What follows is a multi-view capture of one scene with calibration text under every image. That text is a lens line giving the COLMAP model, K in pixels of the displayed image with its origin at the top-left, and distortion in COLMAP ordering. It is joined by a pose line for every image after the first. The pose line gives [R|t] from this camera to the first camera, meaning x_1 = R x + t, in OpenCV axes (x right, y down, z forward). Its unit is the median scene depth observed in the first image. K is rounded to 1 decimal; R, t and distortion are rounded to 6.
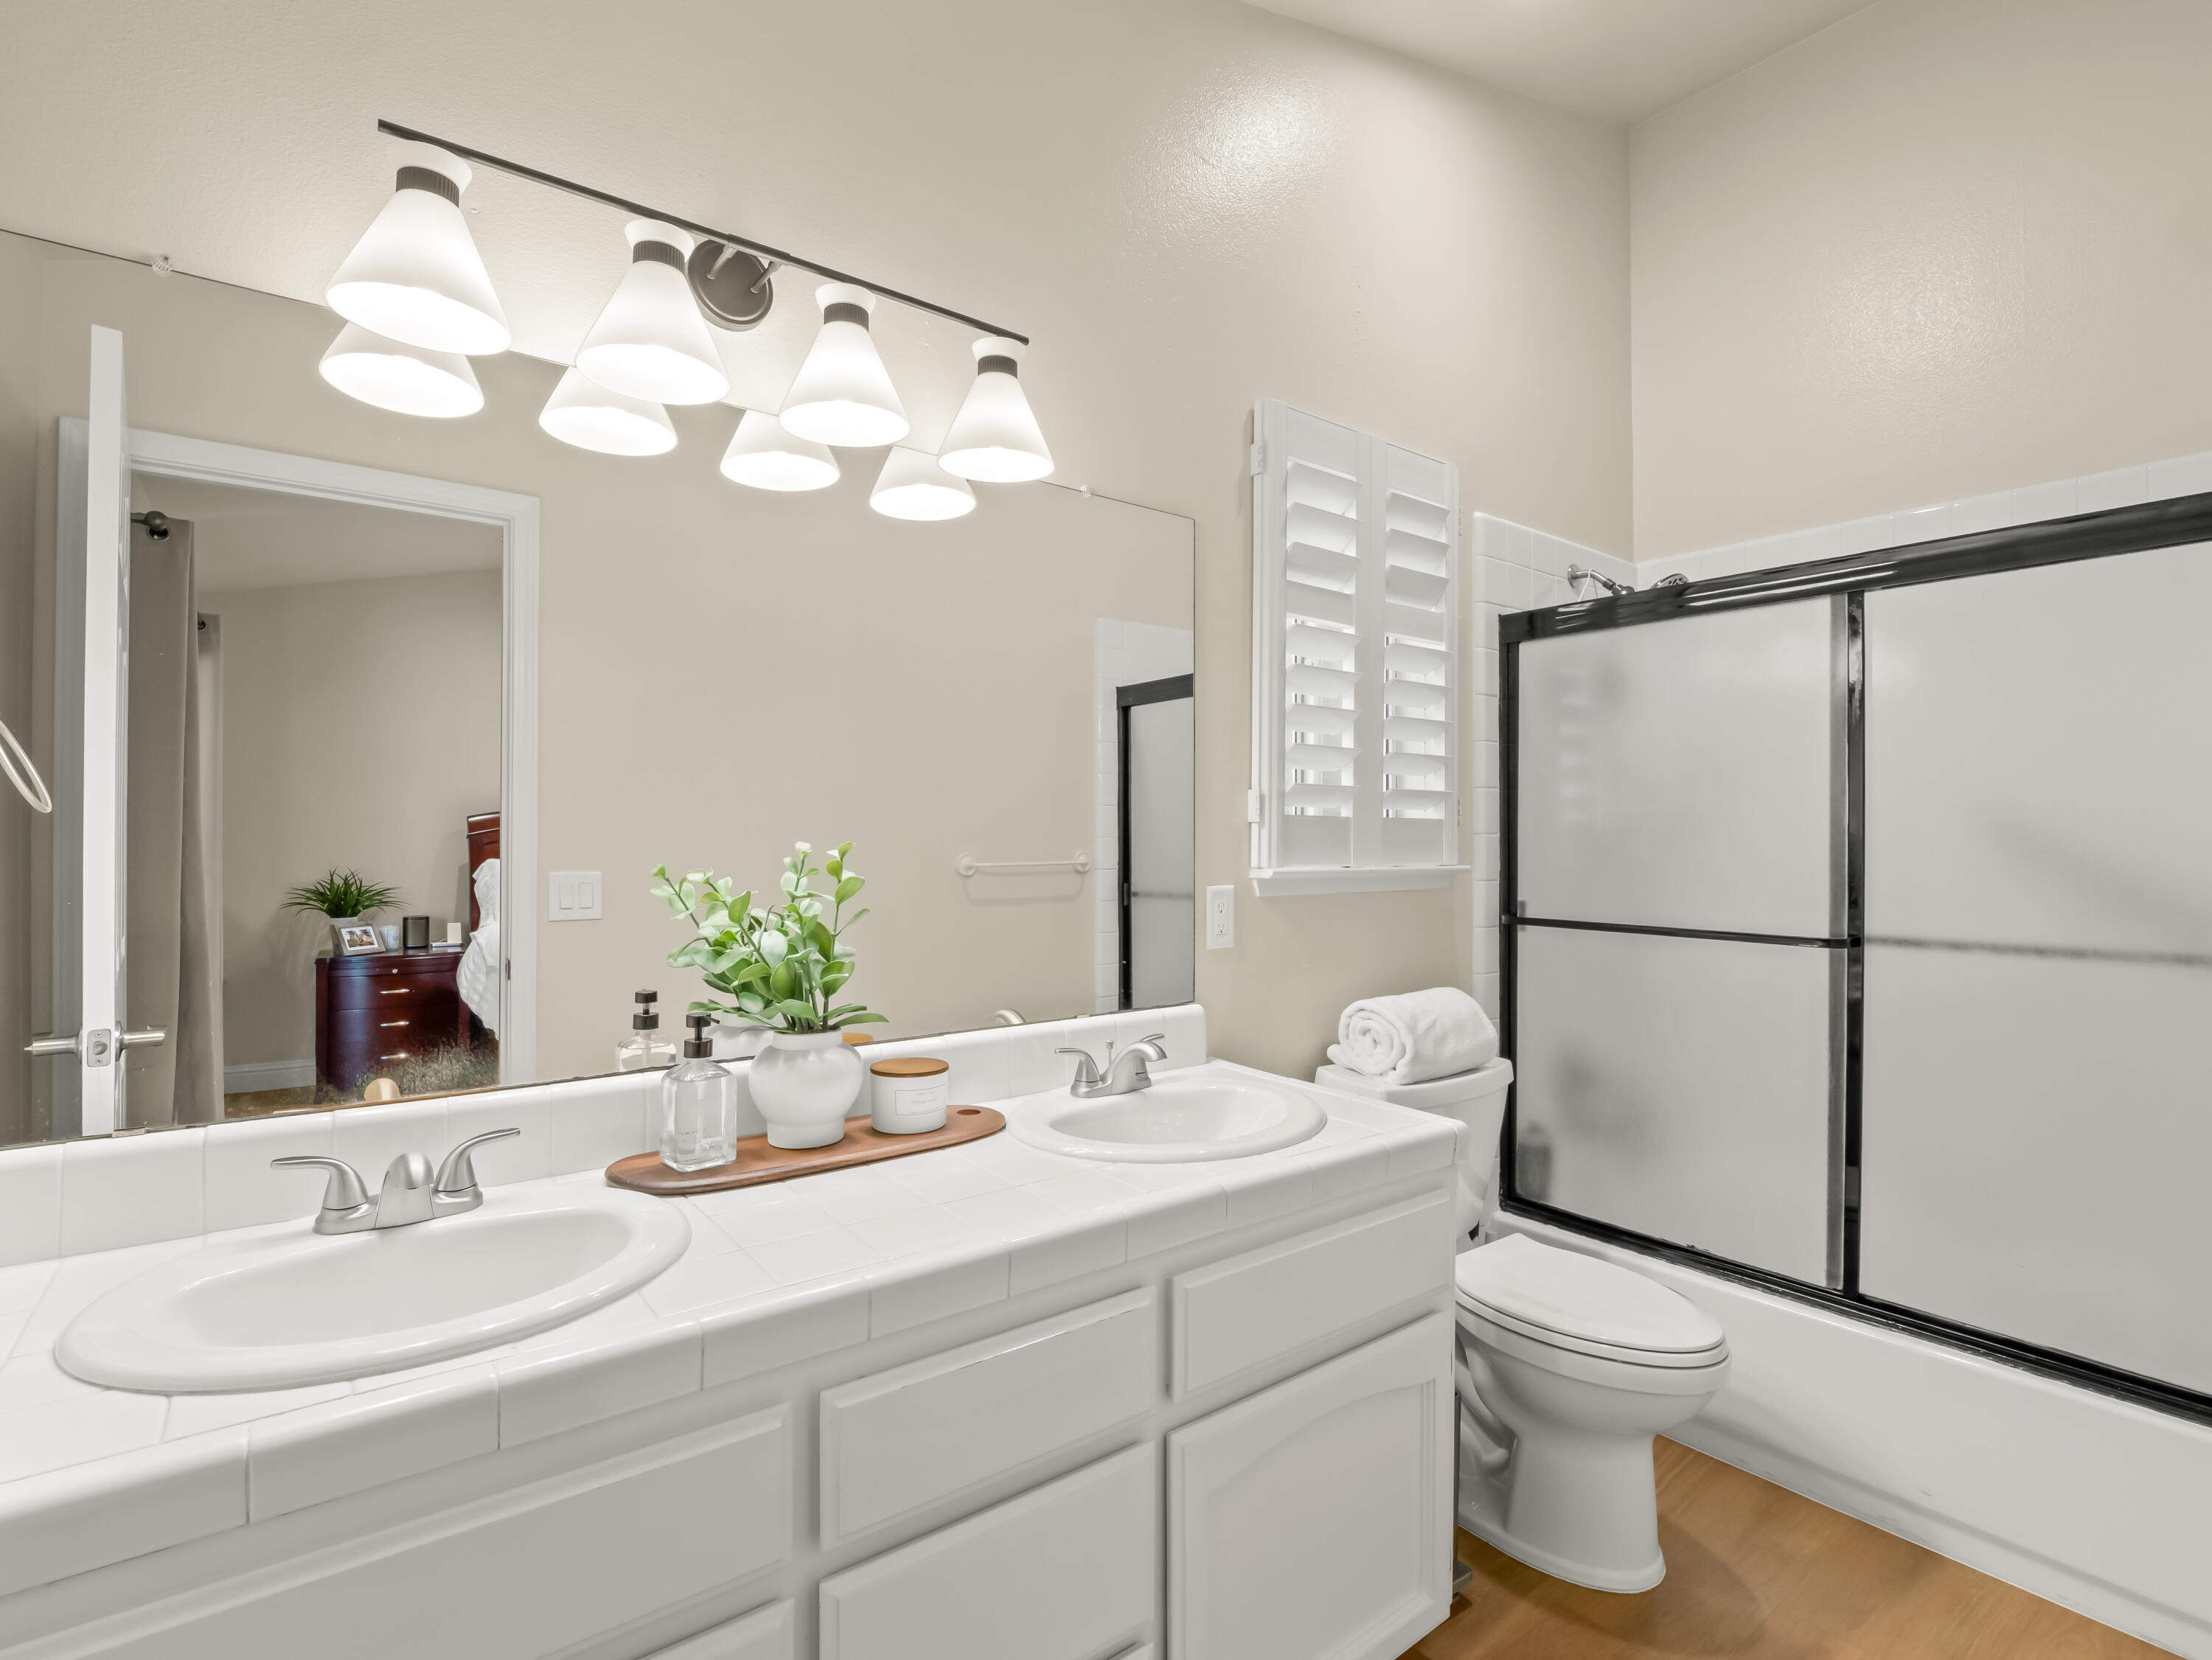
lens RADIAL K [[1067.3, 0, 1102.3], [0, 1067.3, 848.3], [0, 0, 1]] dist [-0.019751, 0.000243]
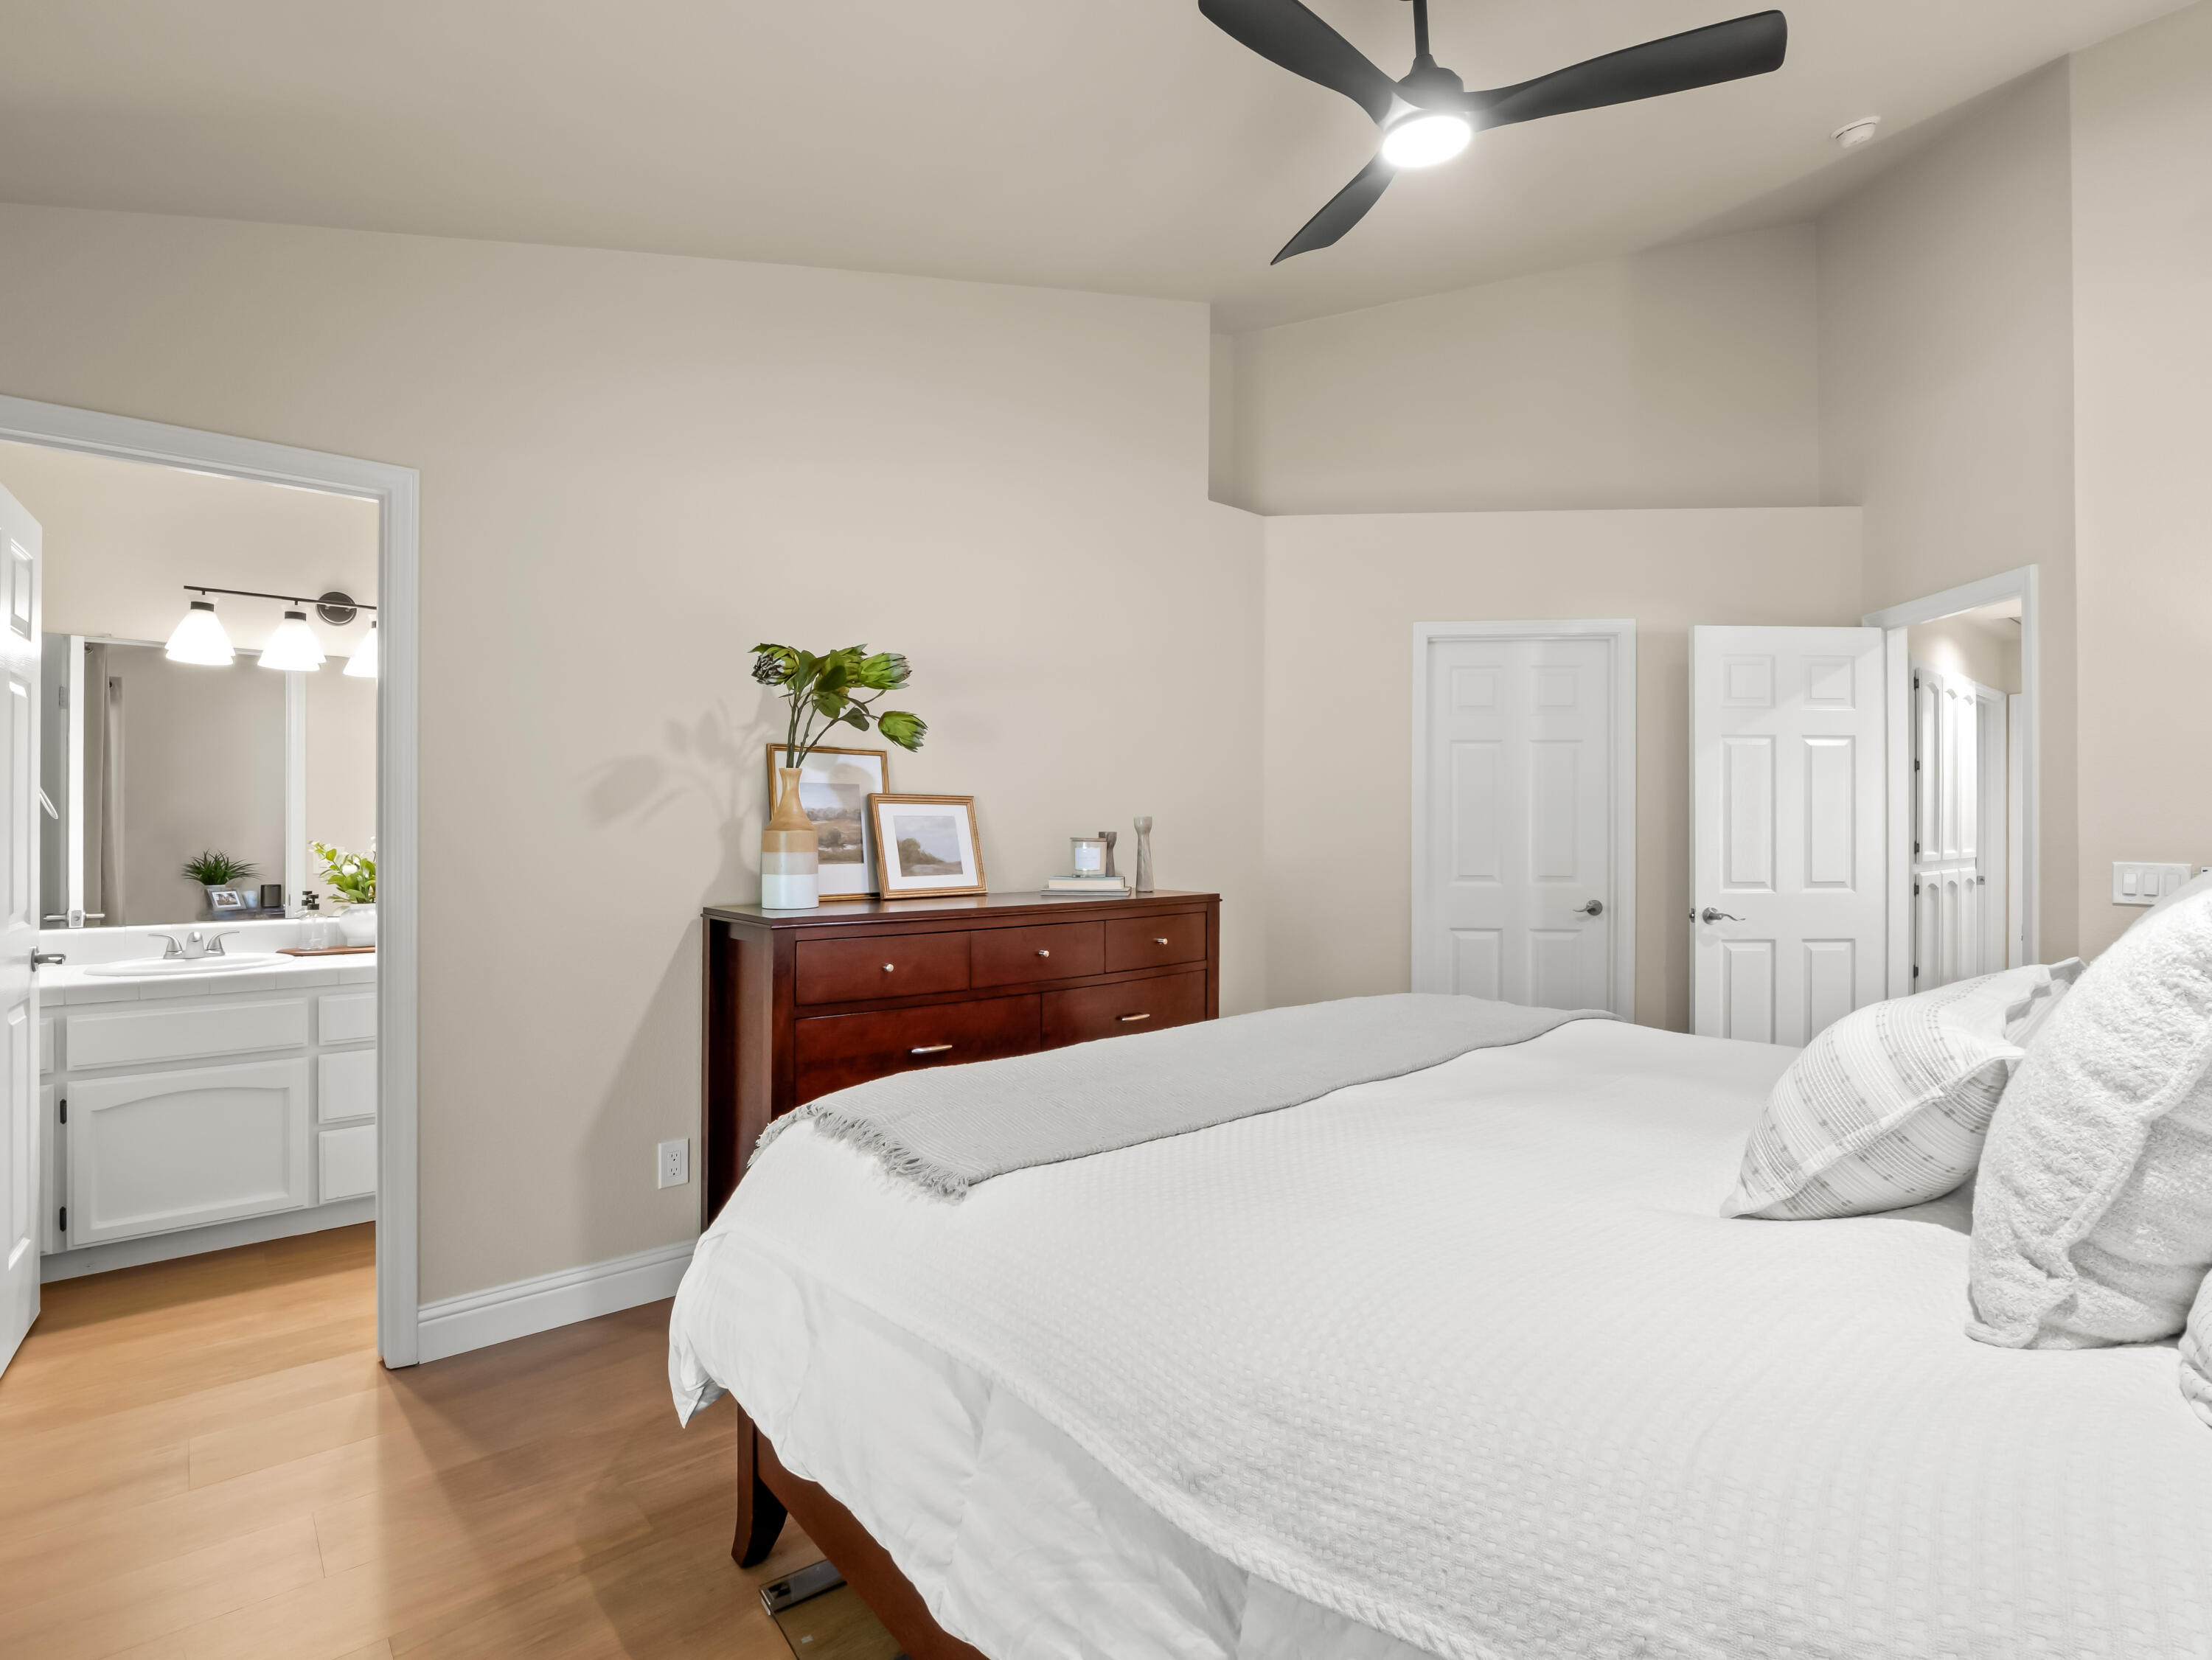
lens RADIAL K [[1120.7, 0, 1106.0], [0, 1120.7, 830.0], [0, 0, 1]] dist [-0.000529, -0.000226]
pose [[0.999621, -0.006347, 0.026798, 0.643496], [0.006409, 0.999977, -0.002254, 0.004437], [-0.026783, 0.002425, 0.999638, -0.786692]]
